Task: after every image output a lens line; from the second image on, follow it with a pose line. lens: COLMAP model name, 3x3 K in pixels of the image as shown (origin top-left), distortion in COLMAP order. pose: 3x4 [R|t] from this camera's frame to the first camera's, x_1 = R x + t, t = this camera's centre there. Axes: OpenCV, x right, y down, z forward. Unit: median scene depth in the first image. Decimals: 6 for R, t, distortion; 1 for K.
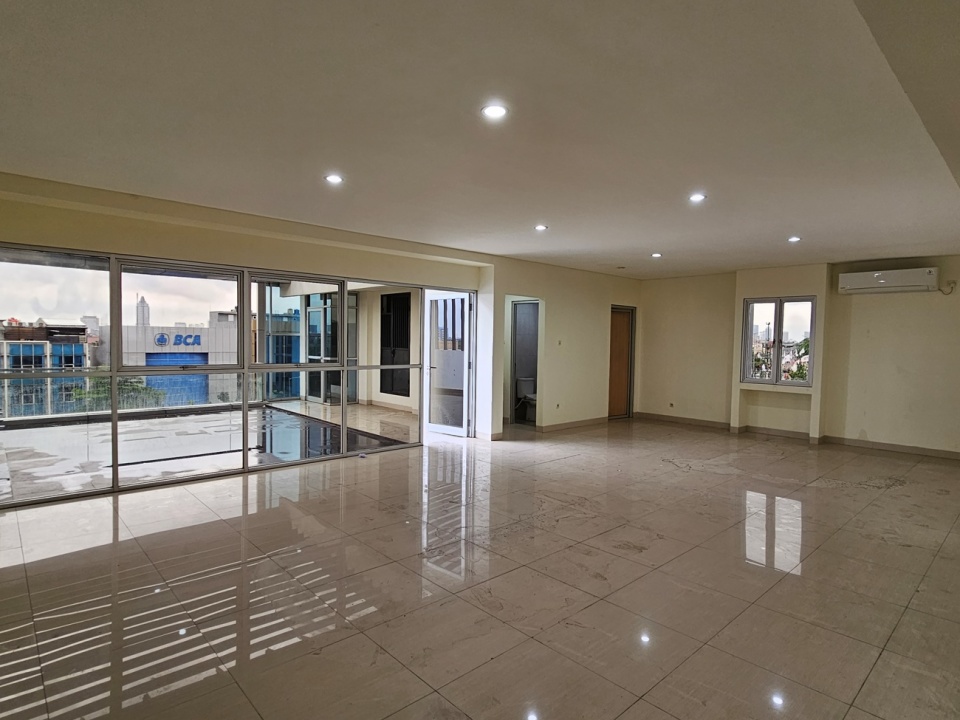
lens RADIAL K [[532.8, 0, 484.0], [0, 532.8, 364.6], [0, 0, 1]] dist [-0.003239, -0.000580]
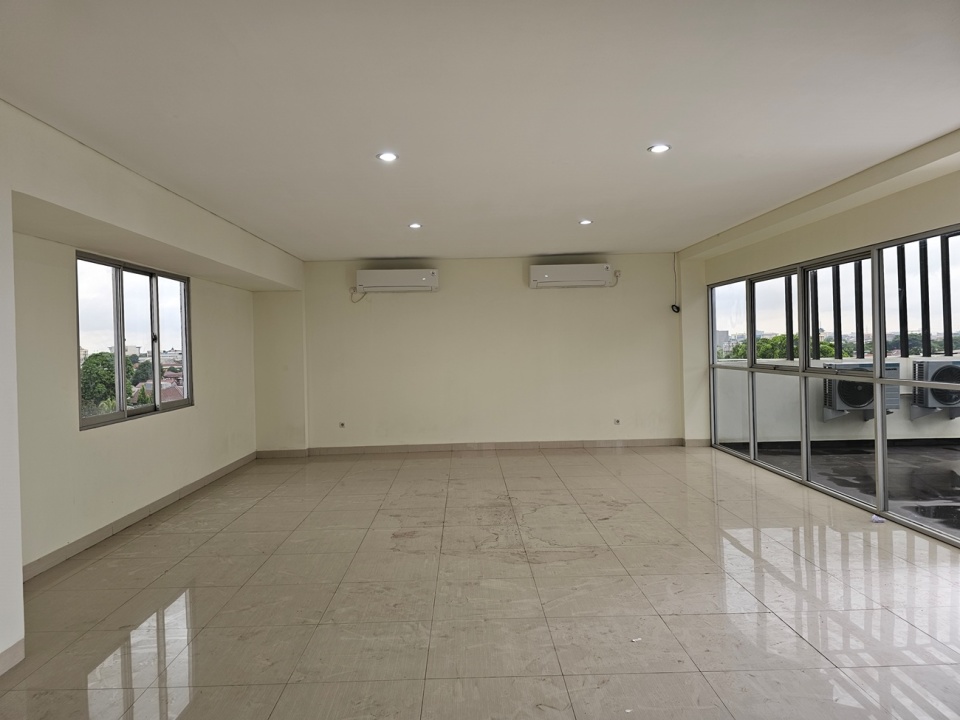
lens RADIAL K [[643.5, 0, 475.5], [0, 643.5, 350.1], [0, 0, 1]] dist [0.003289, -0.000134]
pose [[-0.670562, 0.004975, -0.741837, 0.510335], [-0.022343, 0.999388, 0.026900, -0.031585], [0.741517, 0.034613, -0.670040, 0.876040]]
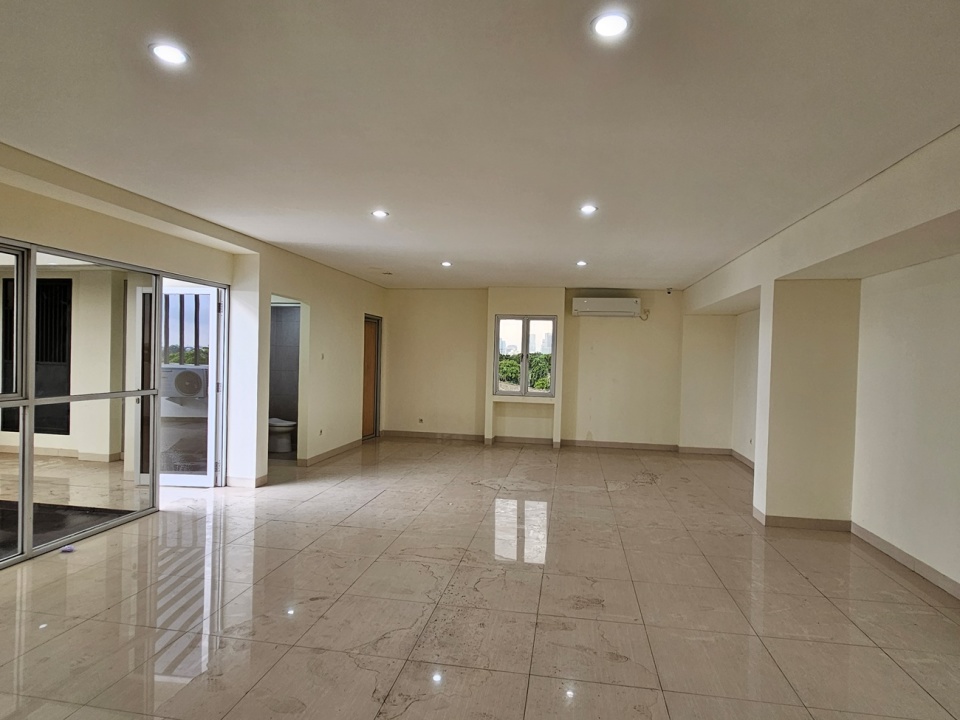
lens RADIAL K [[532.8, 0, 484.0], [0, 532.8, 364.6], [0, 0, 1]] dist [-0.003239, -0.000580]
pose [[0.792181, -0.005626, 0.610260, -0.166455], [0.016048, 0.999804, -0.011615, -0.014019], [-0.610075, 0.018995, 0.792116, 0.185980]]
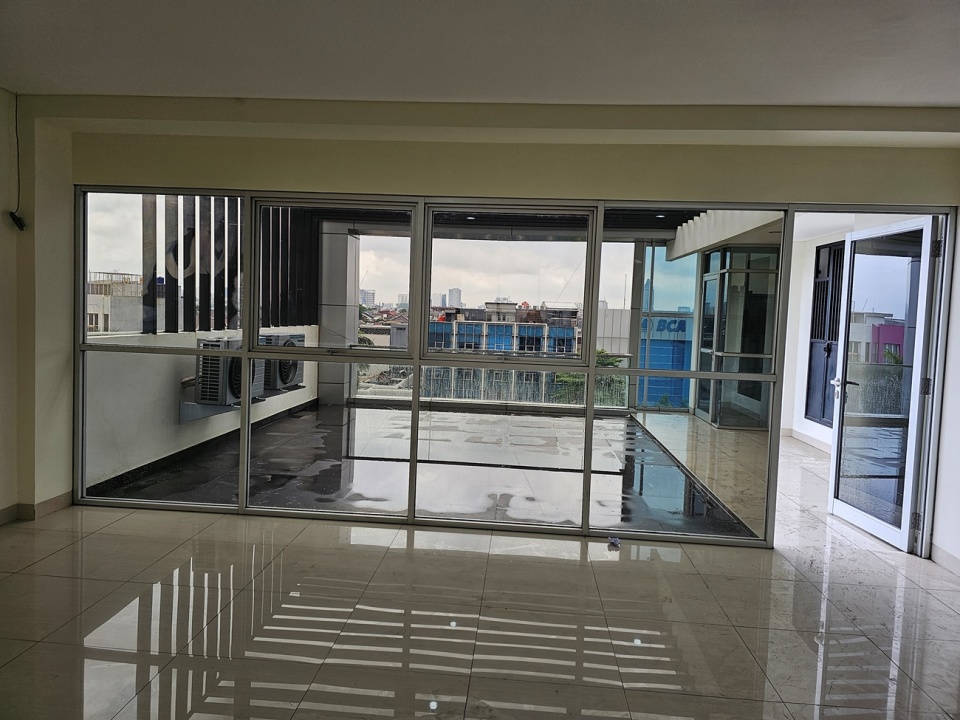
lens RADIAL K [[643.5, 0, 475.5], [0, 643.5, 350.1], [0, 0, 1]] dist [0.003289, -0.000134]
pose [[0.672056, 0.051183, -0.738729, 0.099687], [-0.060715, 0.998058, 0.013915, -0.011298], [0.738007, 0.035500, 0.673859, 0.356187]]
